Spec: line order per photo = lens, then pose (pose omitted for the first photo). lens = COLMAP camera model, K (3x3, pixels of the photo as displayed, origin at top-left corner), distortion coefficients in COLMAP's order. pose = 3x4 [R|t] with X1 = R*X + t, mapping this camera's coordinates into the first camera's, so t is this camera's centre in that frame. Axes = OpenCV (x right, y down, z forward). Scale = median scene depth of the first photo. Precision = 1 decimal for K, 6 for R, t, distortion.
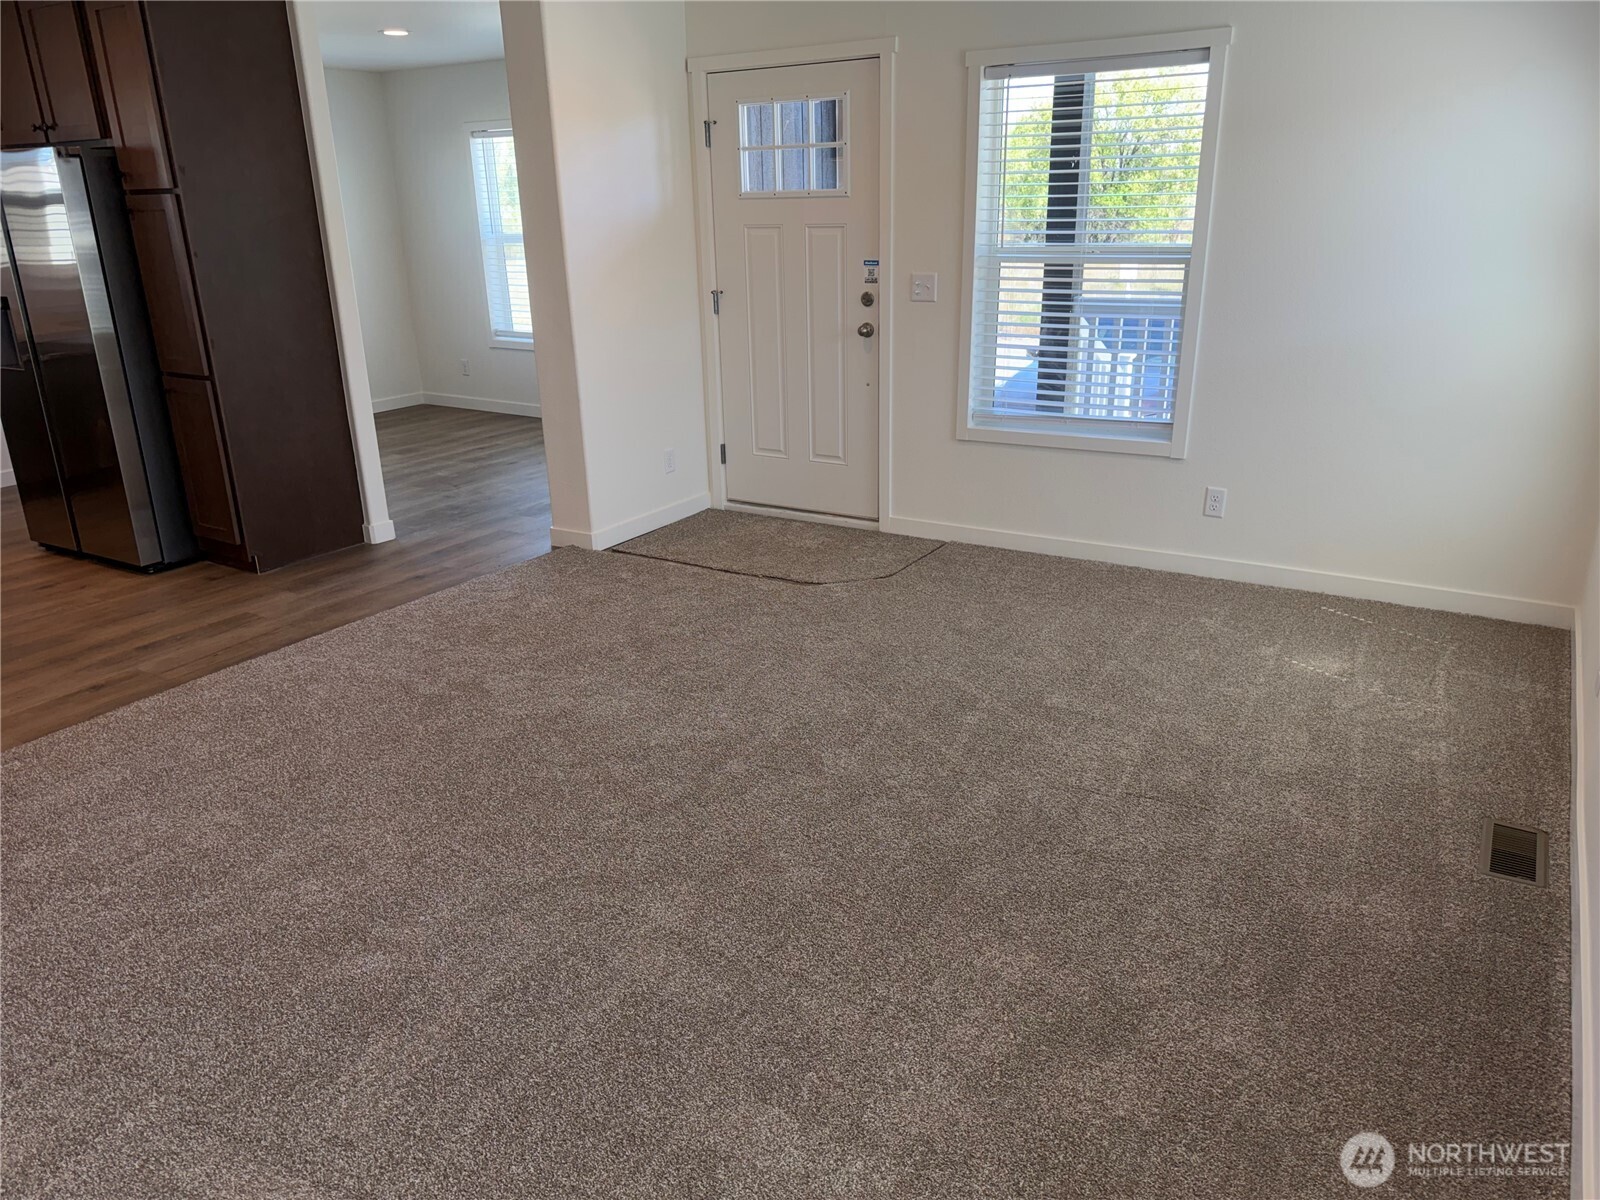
lens RADIAL K [[1130.4, 0, 805.1], [0, 1130.4, 610.2], [0, 0, 1]] dist [0.141272, -0.222088]
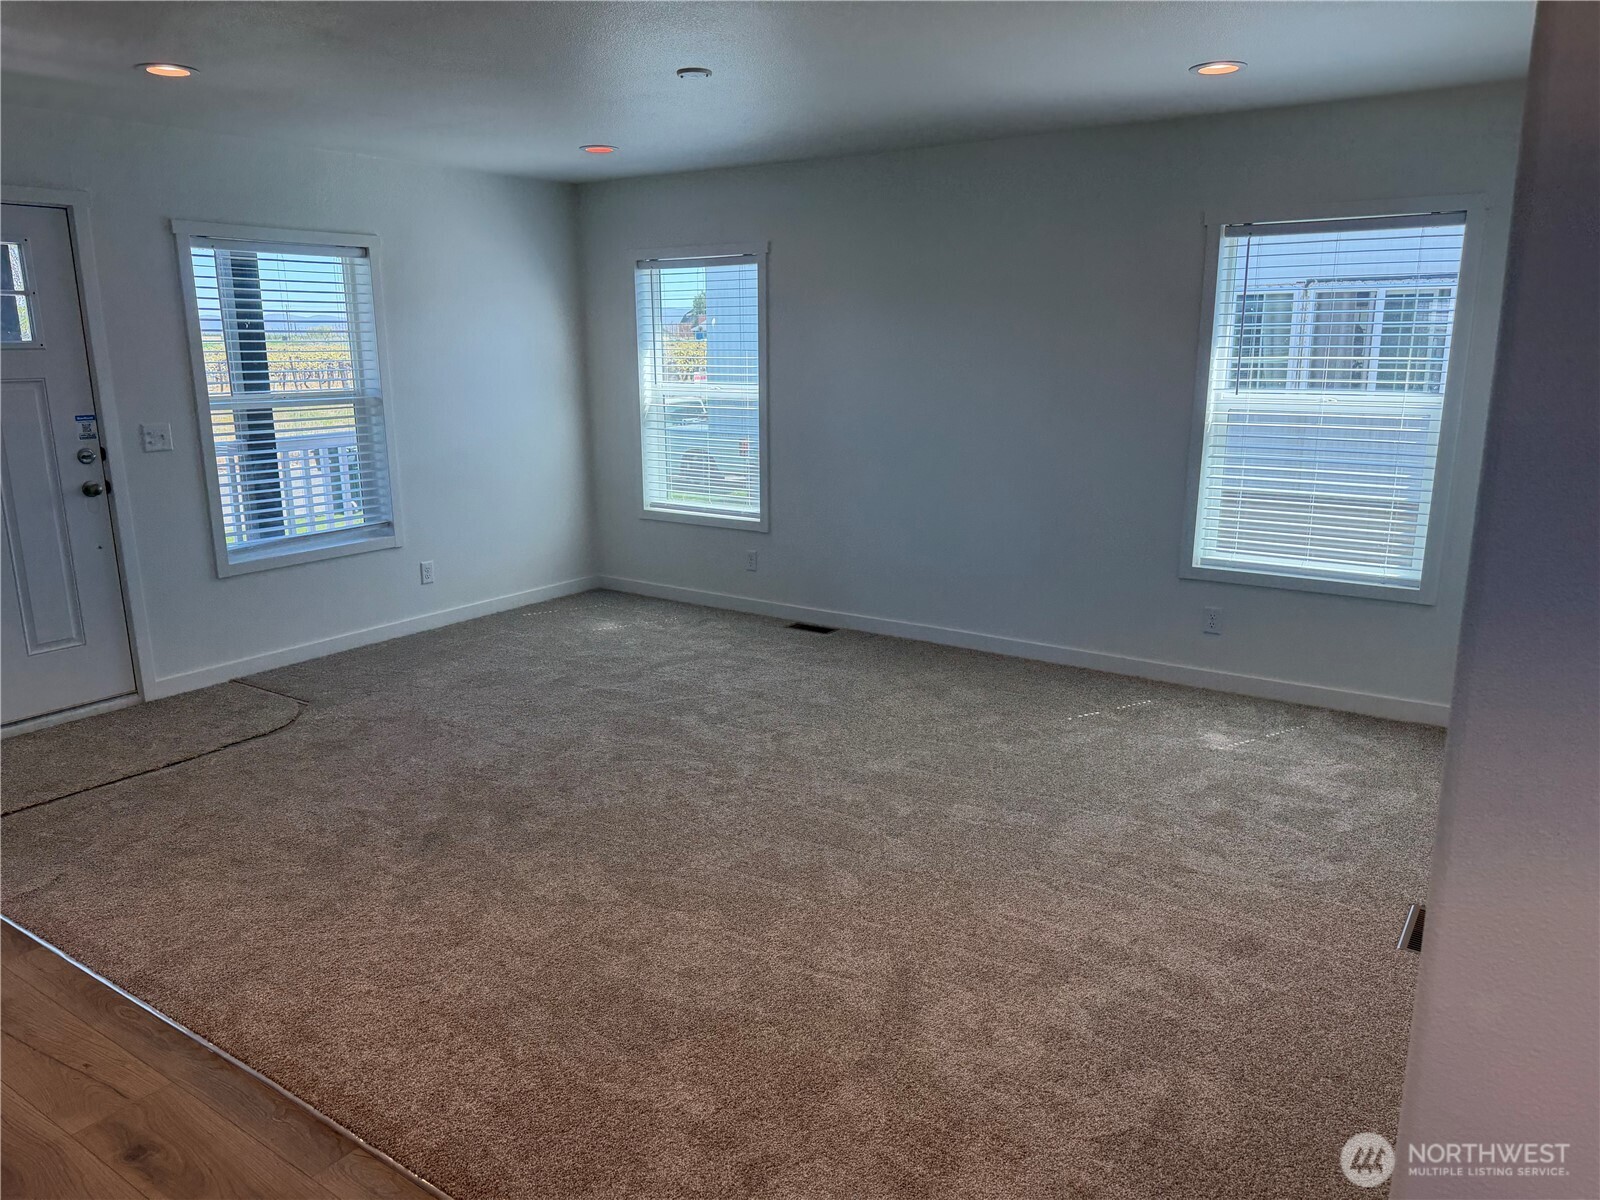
lens RADIAL K [[1130.4, 0, 805.1], [0, 1130.4, 610.2], [0, 0, 1]] dist [0.141272, -0.222088]
pose [[0.027860, -0.207088, 0.977925, -0.886117], [0.346027, 0.919819, 0.184926, -0.138214], [-0.937811, 0.333237, 0.097285, 0.436085]]
